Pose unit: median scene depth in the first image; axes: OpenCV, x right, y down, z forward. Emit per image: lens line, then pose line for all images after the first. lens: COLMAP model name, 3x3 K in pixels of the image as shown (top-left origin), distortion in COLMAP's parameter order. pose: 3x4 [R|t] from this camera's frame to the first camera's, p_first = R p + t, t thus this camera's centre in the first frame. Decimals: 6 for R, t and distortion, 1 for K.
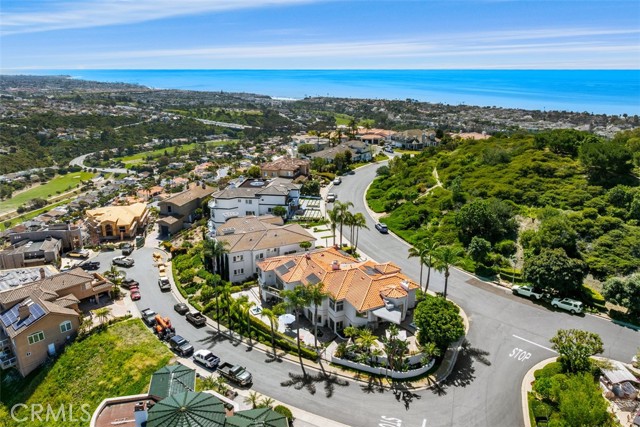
lens RADIAL K [[450.5, 0, 324.7], [0, 450.5, 212.5], [0, 0, 1]] dist [-0.033699, 0.002833]
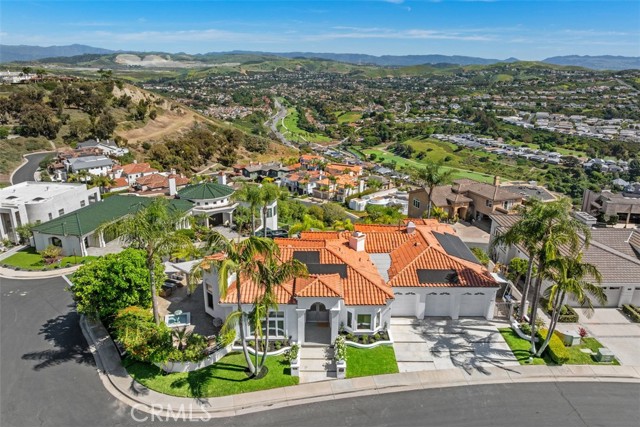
lens RADIAL K [[450.5, 0, 324.7], [0, 450.5, 212.5], [0, 0, 1]] dist [-0.033699, 0.002833]
pose [[-0.431527, 0.267751, -0.861449, 0.591023], [-0.292667, 0.861731, 0.414445, -0.147156], [0.853306, 0.430962, -0.293498, 1.305779]]
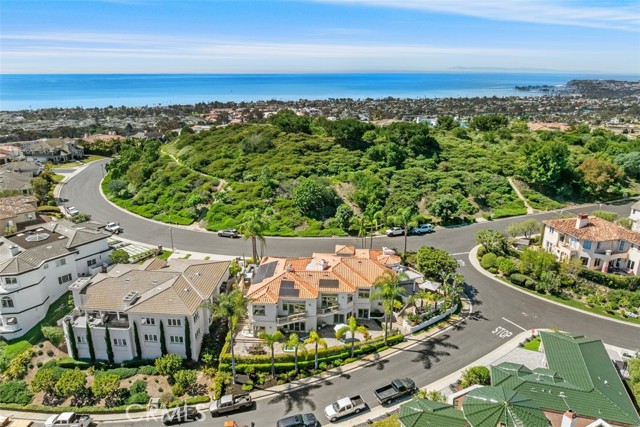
lens RADIAL K [[448.5, 0, 320.5], [0, 448.5, 194.5], [0, 0, 1]] dist [-0.009343, -0.002345]
pose [[0.499151, -0.236127, 0.833722, -0.904467], [0.261619, 0.958321, 0.114785, -0.171948], [-0.826078, 0.160822, 0.540122, 0.522249]]
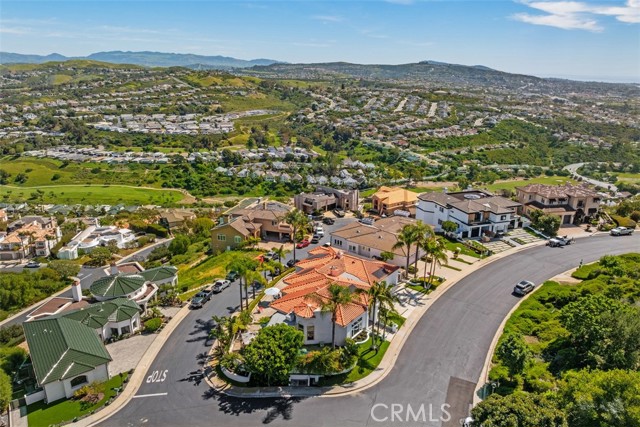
lens RADIAL K [[450.5, 0, 324.7], [0, 450.5, 212.5], [0, 0, 1]] dist [-0.033699, 0.002833]
pose [[0.444968, 0.275984, -0.851960, 0.930054], [-0.288595, 0.944769, 0.155319, -0.165635], [0.847771, 0.176759, 0.500040, 0.571805]]
